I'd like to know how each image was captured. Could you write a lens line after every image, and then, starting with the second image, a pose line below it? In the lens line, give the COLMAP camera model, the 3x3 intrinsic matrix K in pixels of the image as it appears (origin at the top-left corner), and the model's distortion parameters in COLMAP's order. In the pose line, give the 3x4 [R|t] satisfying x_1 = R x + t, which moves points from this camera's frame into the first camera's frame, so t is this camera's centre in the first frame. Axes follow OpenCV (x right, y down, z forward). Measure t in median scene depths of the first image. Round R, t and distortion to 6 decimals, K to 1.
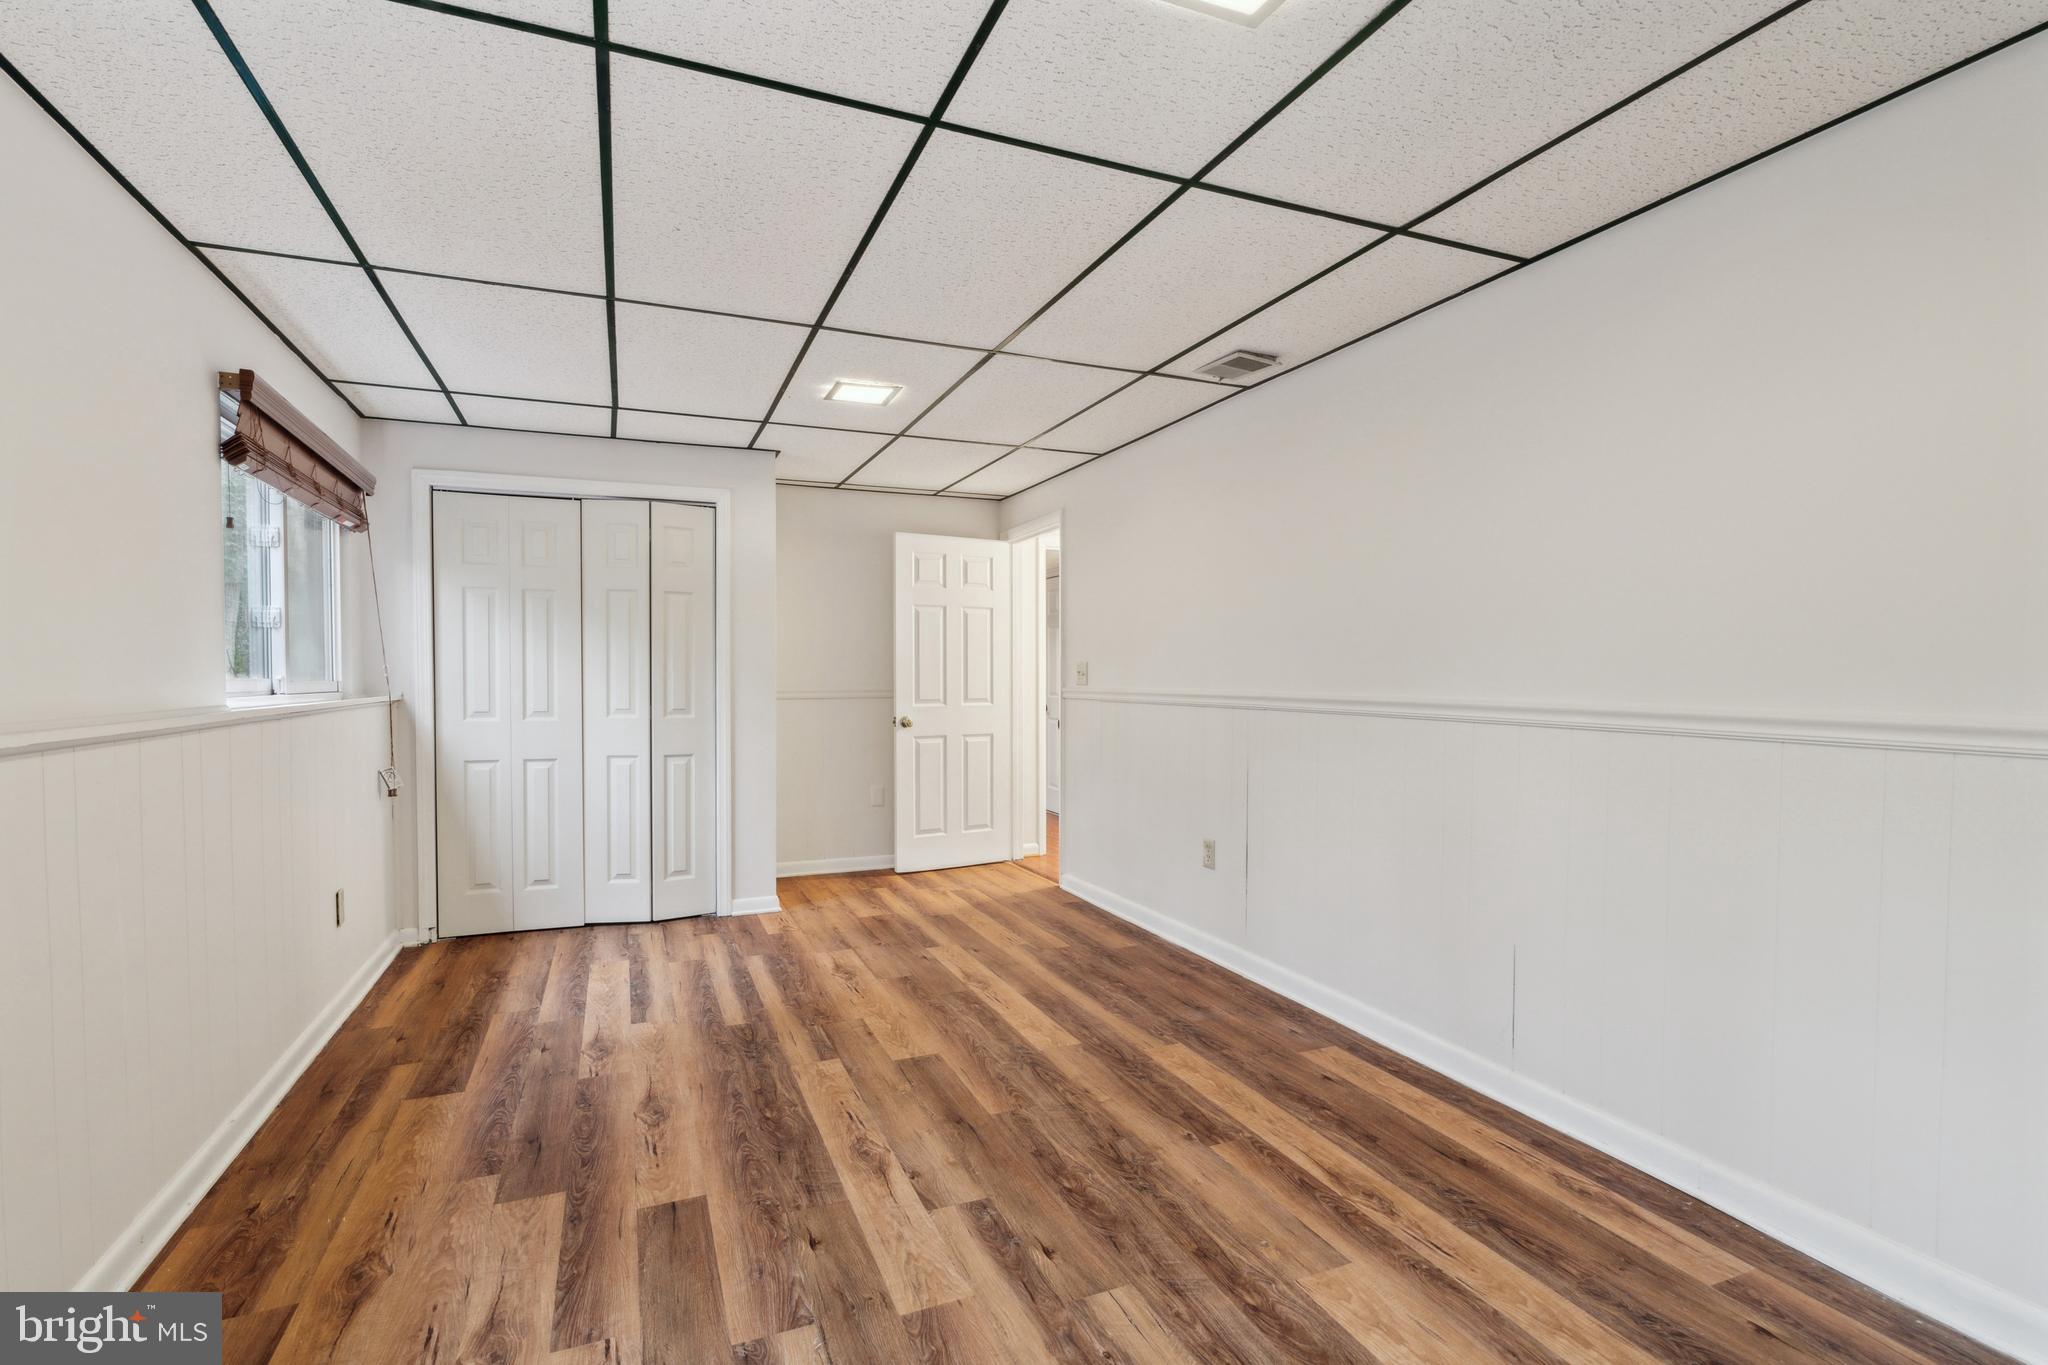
lens RADIAL K [[934.3, 0, 1022.8], [0, 934.3, 683.6], [0, 0, 1]] dist [-0.008030, 0.000168]
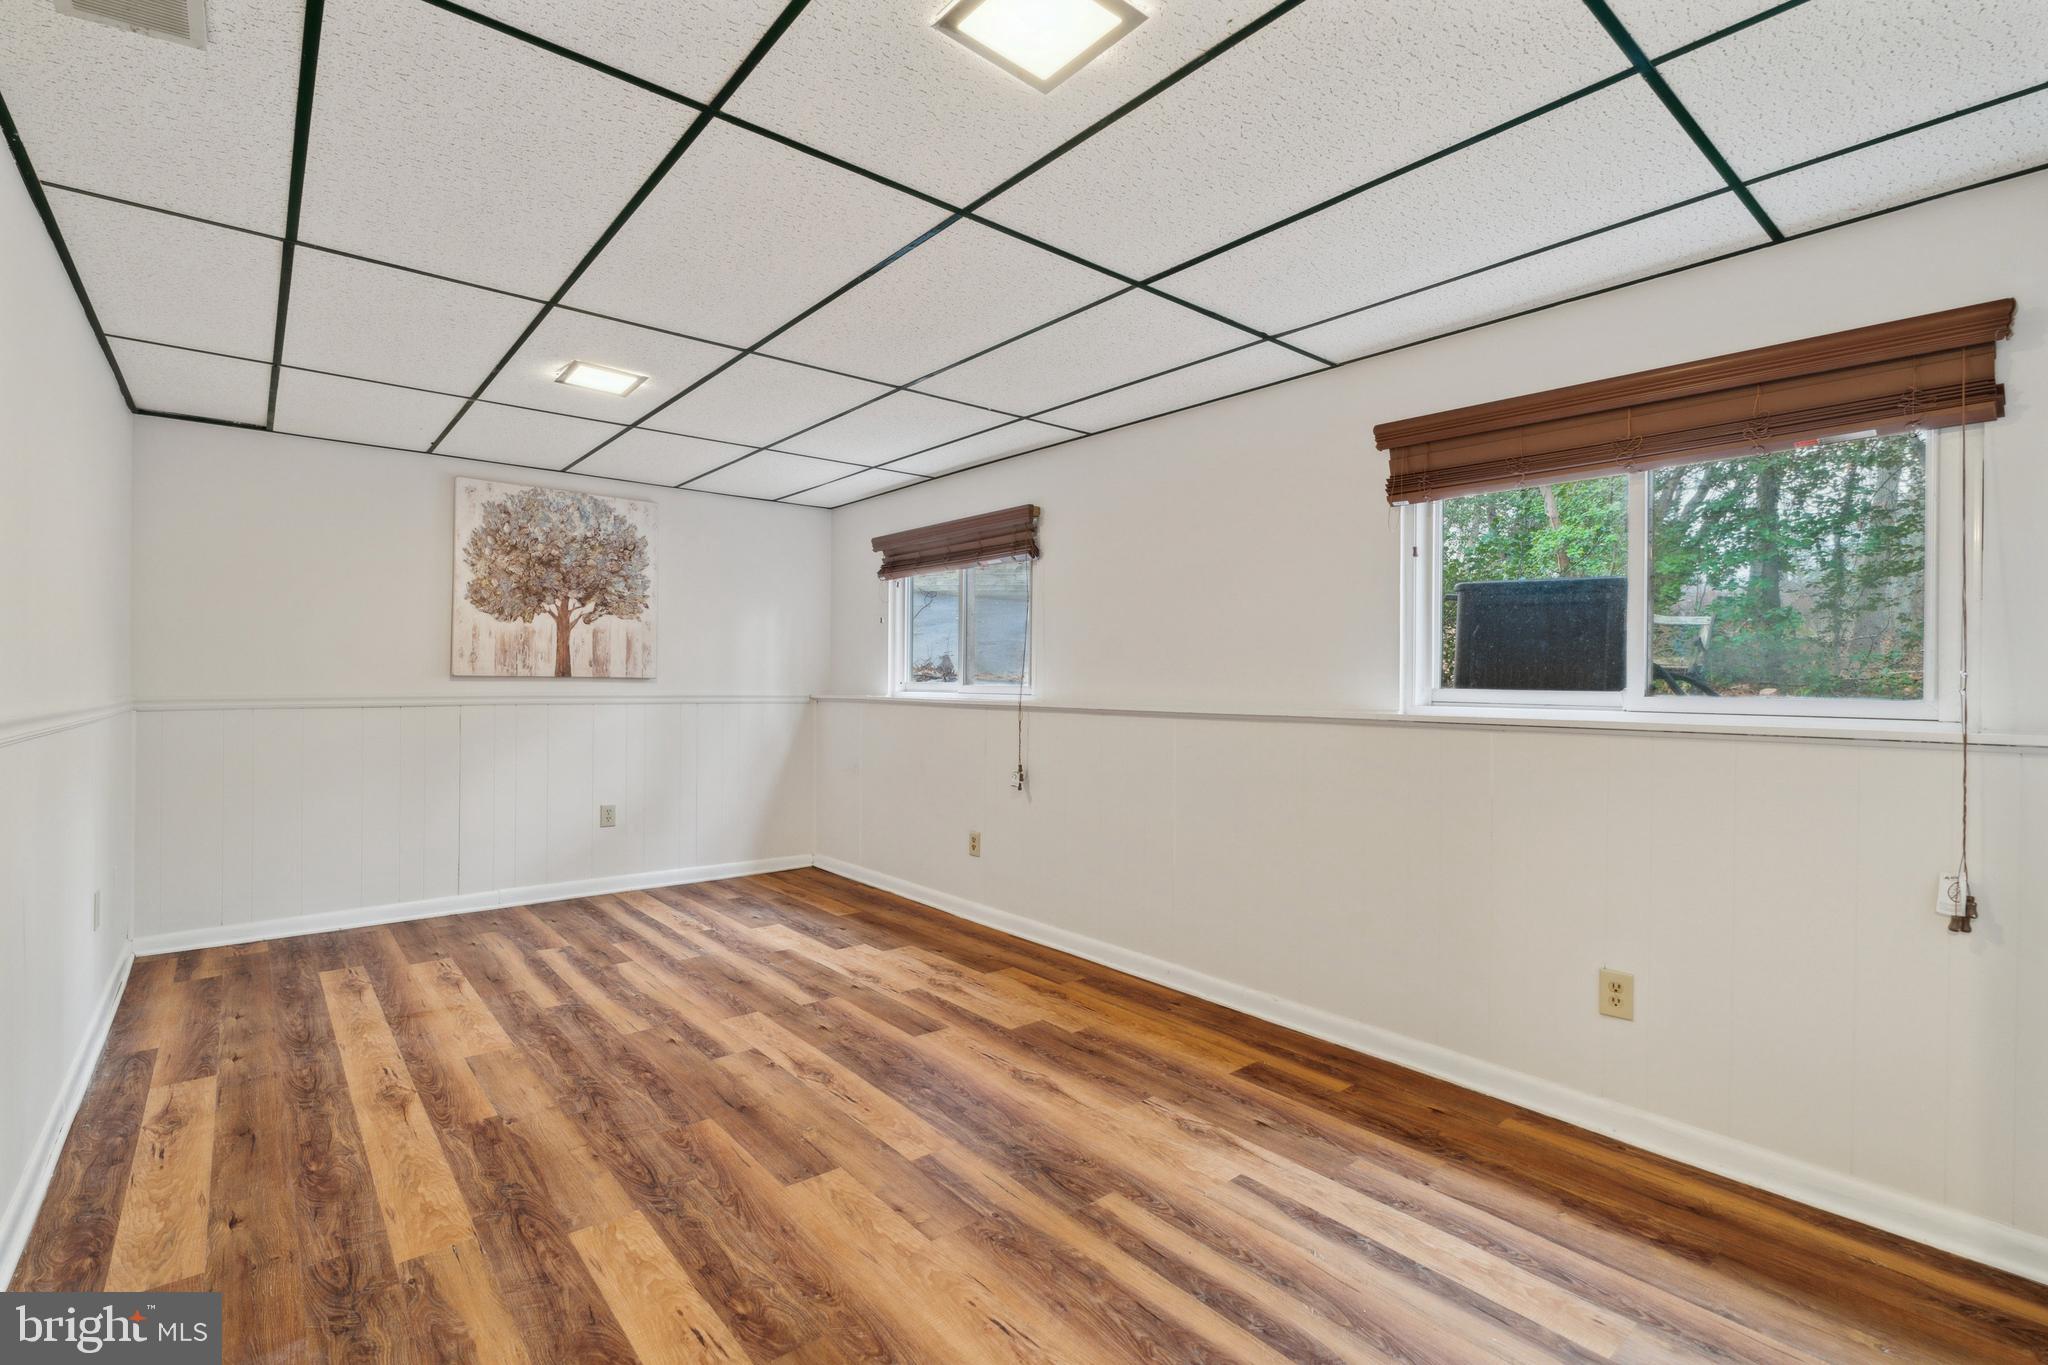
lens RADIAL K [[934.3, 0, 1025.0], [0, 934.3, 681.8], [0, 0, 1]] dist [-0.008030, 0.000168]
pose [[-0.956253, -0.006056, -0.292480, -0.061698], [-0.010395, 0.999858, 0.013281, -0.025899], [0.292357, 0.015740, -0.956180, 2.036722]]
